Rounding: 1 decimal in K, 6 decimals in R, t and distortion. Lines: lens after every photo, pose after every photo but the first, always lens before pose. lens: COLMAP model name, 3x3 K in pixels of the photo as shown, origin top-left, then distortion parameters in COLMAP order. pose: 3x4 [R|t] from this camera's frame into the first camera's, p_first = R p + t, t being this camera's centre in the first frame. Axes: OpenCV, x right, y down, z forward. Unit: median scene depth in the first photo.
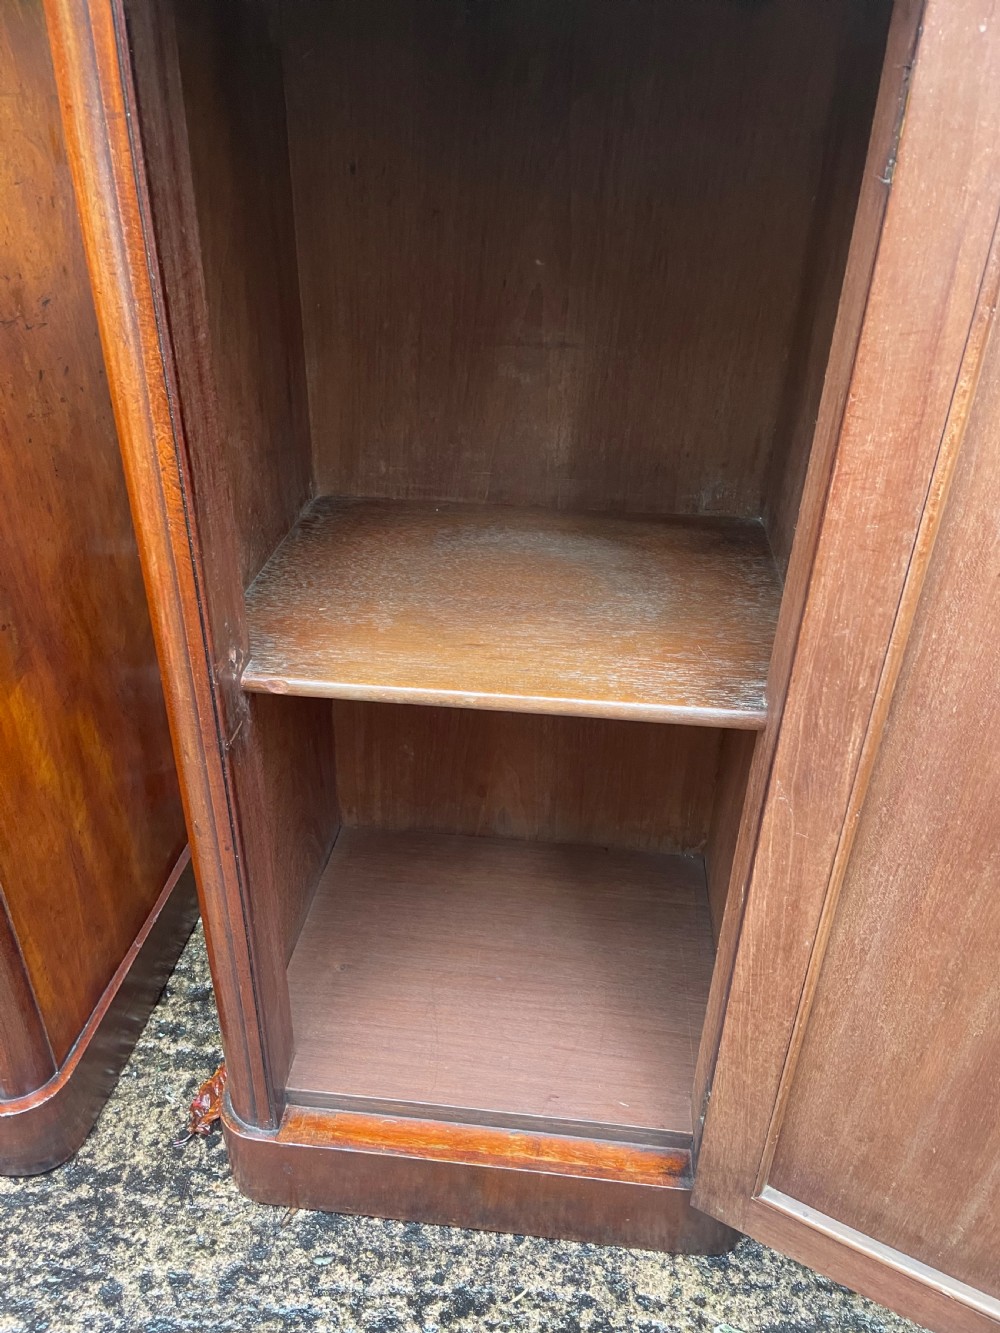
lens RADIAL K [[1020.8, 0, 484.3], [0, 1020.8, 686.5], [0, 0, 1]] dist [0.075229, -0.106731]
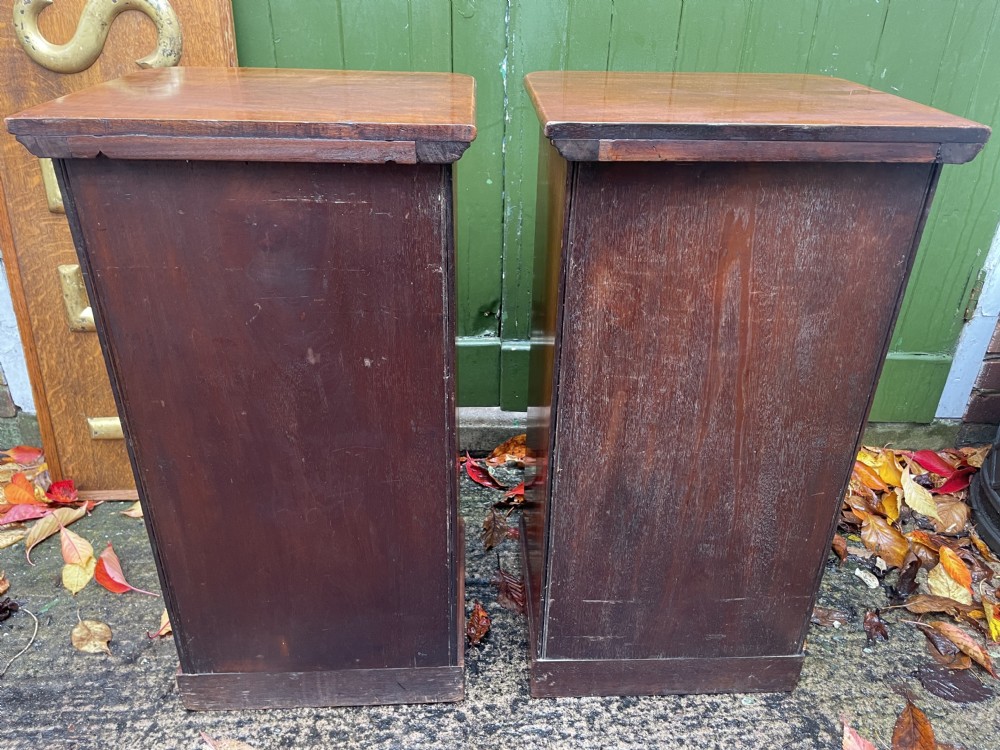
lens RADIAL K [[765.8, 0, 504.6], [0, 765.8, 370.1], [0, 0, 1]] dist [0.075229, -0.106731]
pose [[0.991219, -0.058640, 0.118517, -0.401483], [0.063209, 0.997381, -0.035163, -0.042782], [-0.116145, 0.042346, 0.992329, -0.558465]]
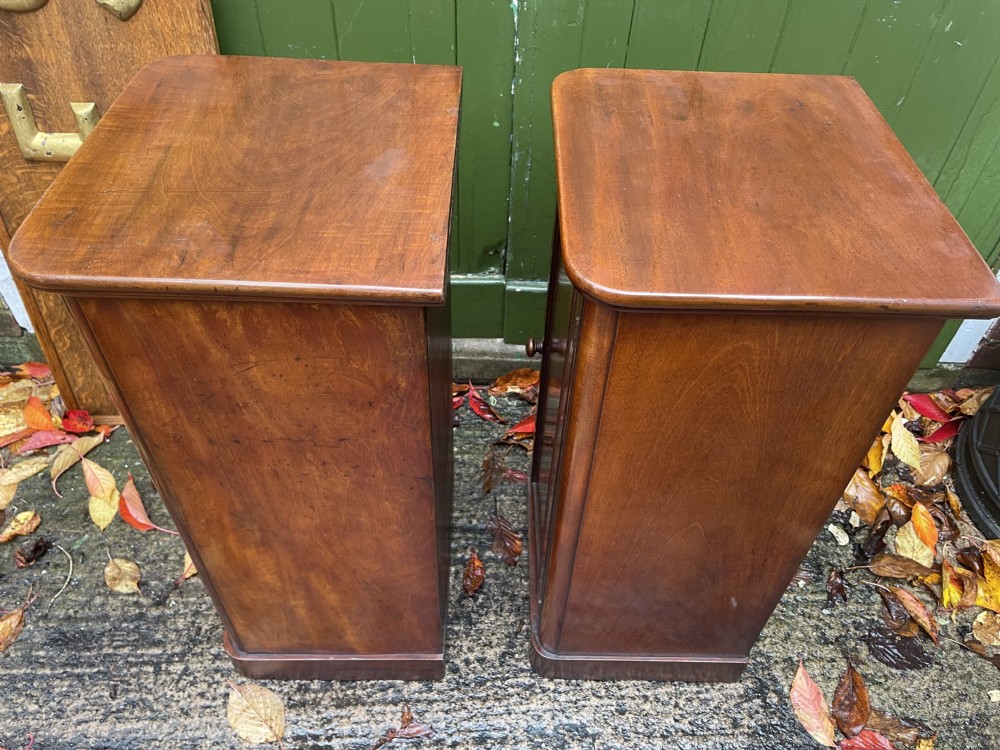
lens RADIAL K [[765.8, 0, 510.5], [0, 765.8, 383.0], [0, 0, 1]] dist [0.075229, -0.106731]
pose [[0.994510, -0.056678, 0.087961, -0.339186], [0.030959, 0.962347, 0.270057, -0.492305], [-0.099956, -0.265851, 0.958818, -0.511199]]
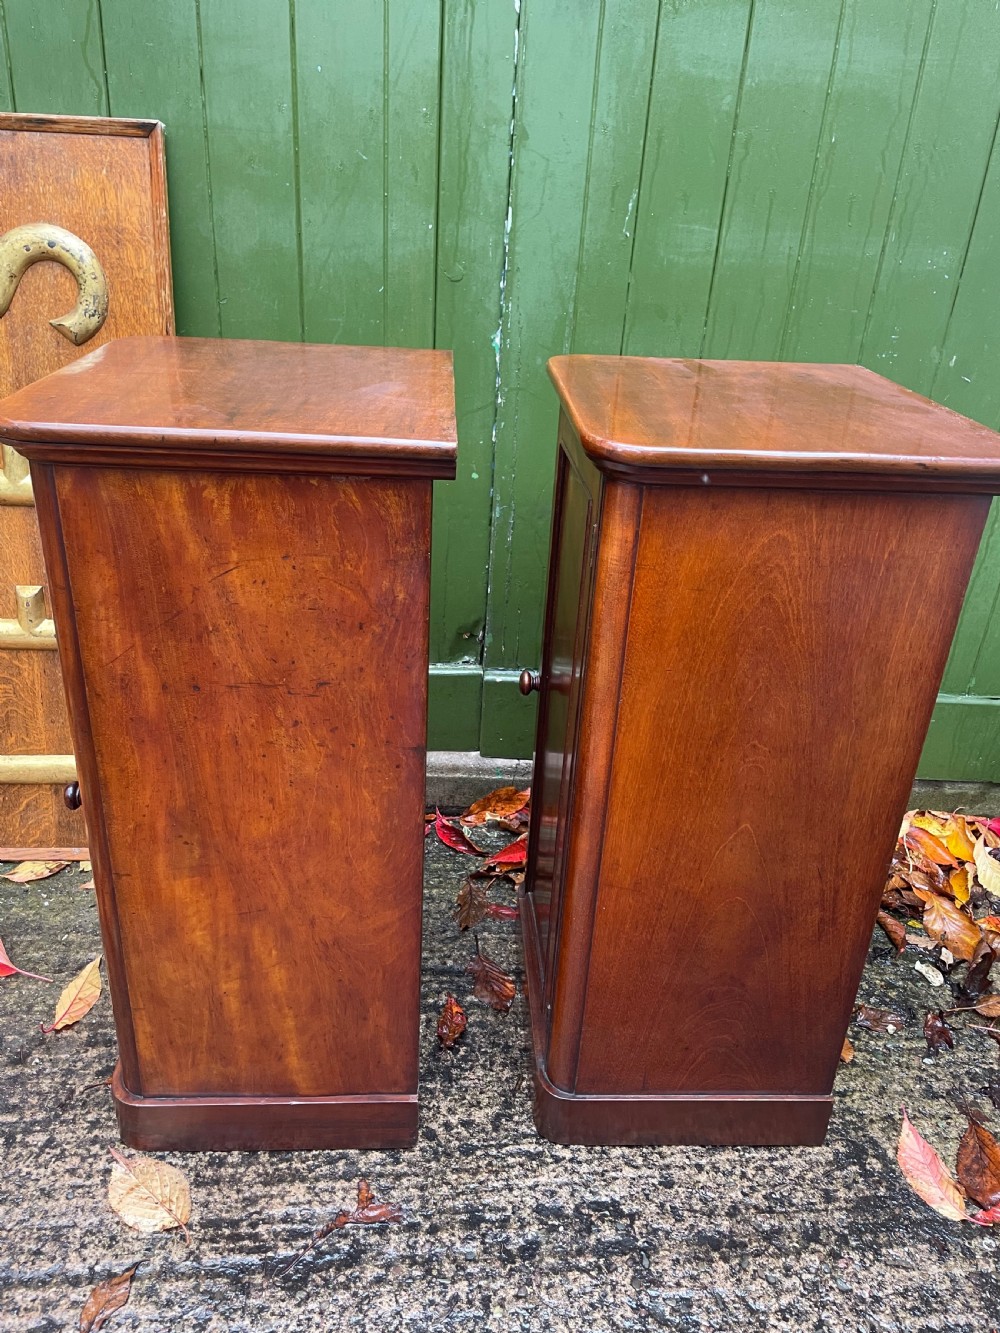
lens RADIAL K [[1020.8, 0, 493.4], [0, 1020.8, 664.6], [0, 0, 1]] dist [0.075229, -0.106731]
pose [[0.989146, -0.031950, 0.143423, -0.458840], [0.042320, 0.996660, -0.069842, -0.050469], [-0.140713, 0.075154, 0.987194, -0.705967]]
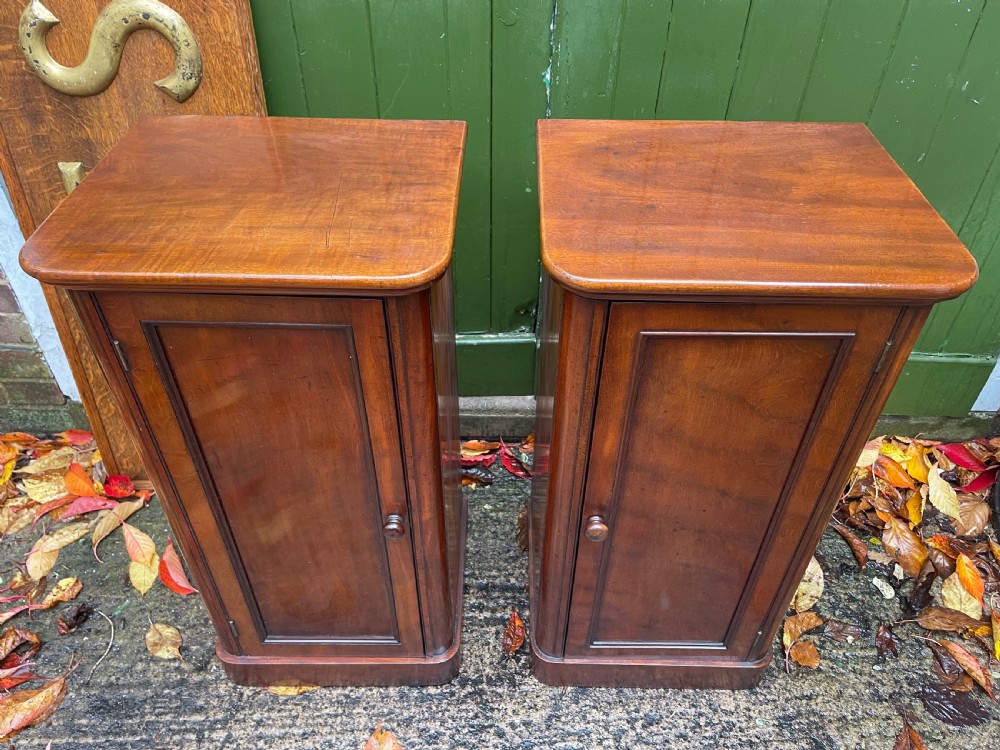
lens RADIAL K [[765.8, 0, 502.4], [0, 765.8, 379.2], [0, 0, 1]] dist [0.075229, -0.106731]
pose [[0.994709, -0.070501, 0.074728, -0.414235], [0.055696, 0.981273, 0.184396, -0.485338], [-0.086329, -0.179258, 0.980007, -0.532611]]
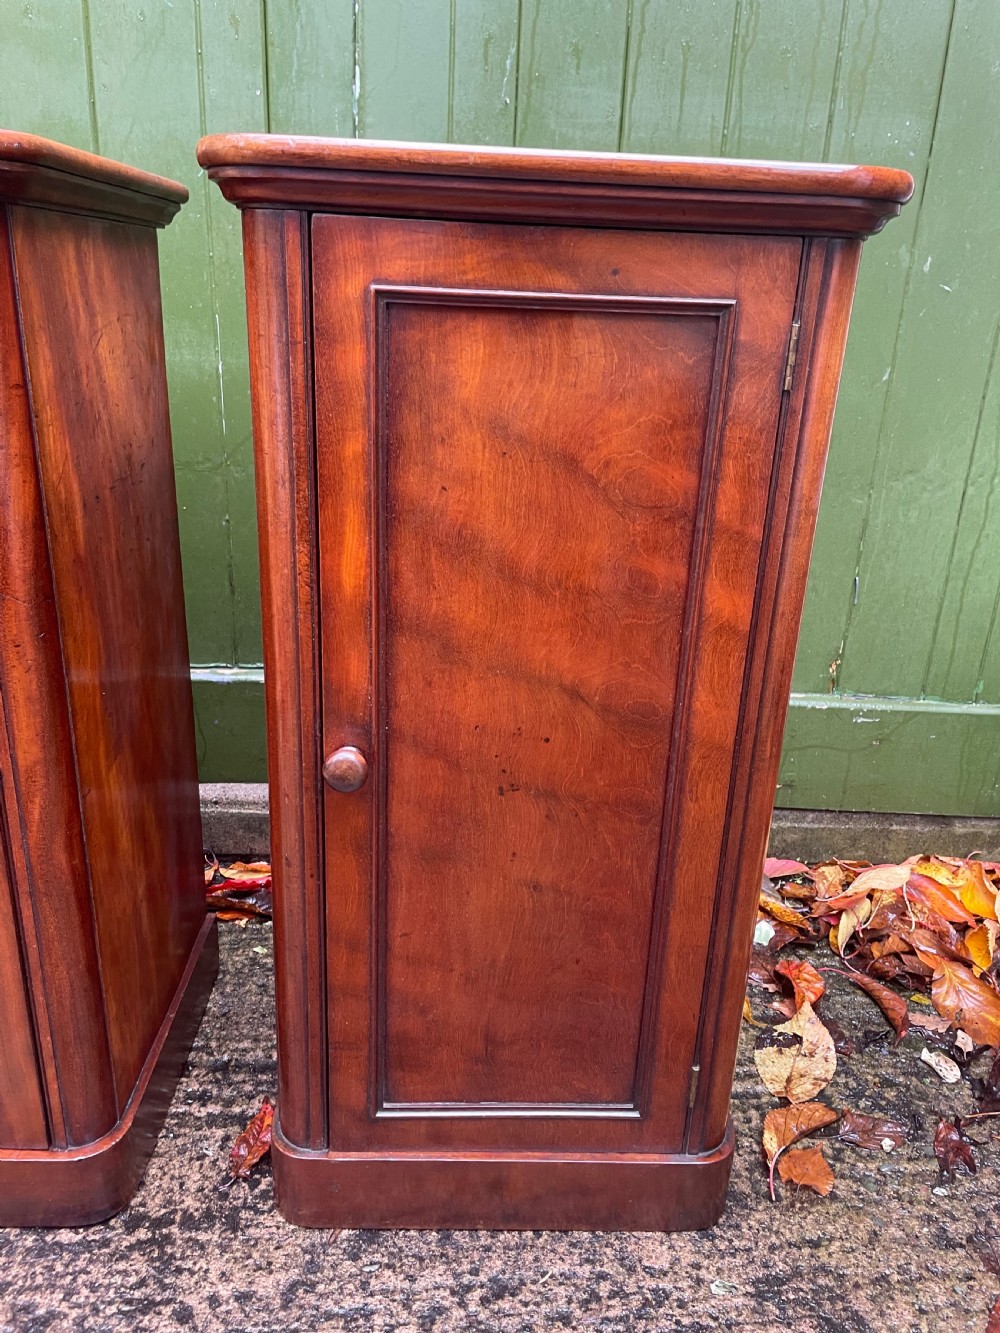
lens RADIAL K [[1020.8, 0, 508.8], [0, 1020.8, 654.9], [0, 0, 1]] dist [0.075229, -0.106731]
pose [[0.989631, -0.024082, 0.141598, -0.149736], [0.049961, 0.981996, -0.182173, 0.109077], [-0.134662, 0.187359, 0.973017, -0.247694]]
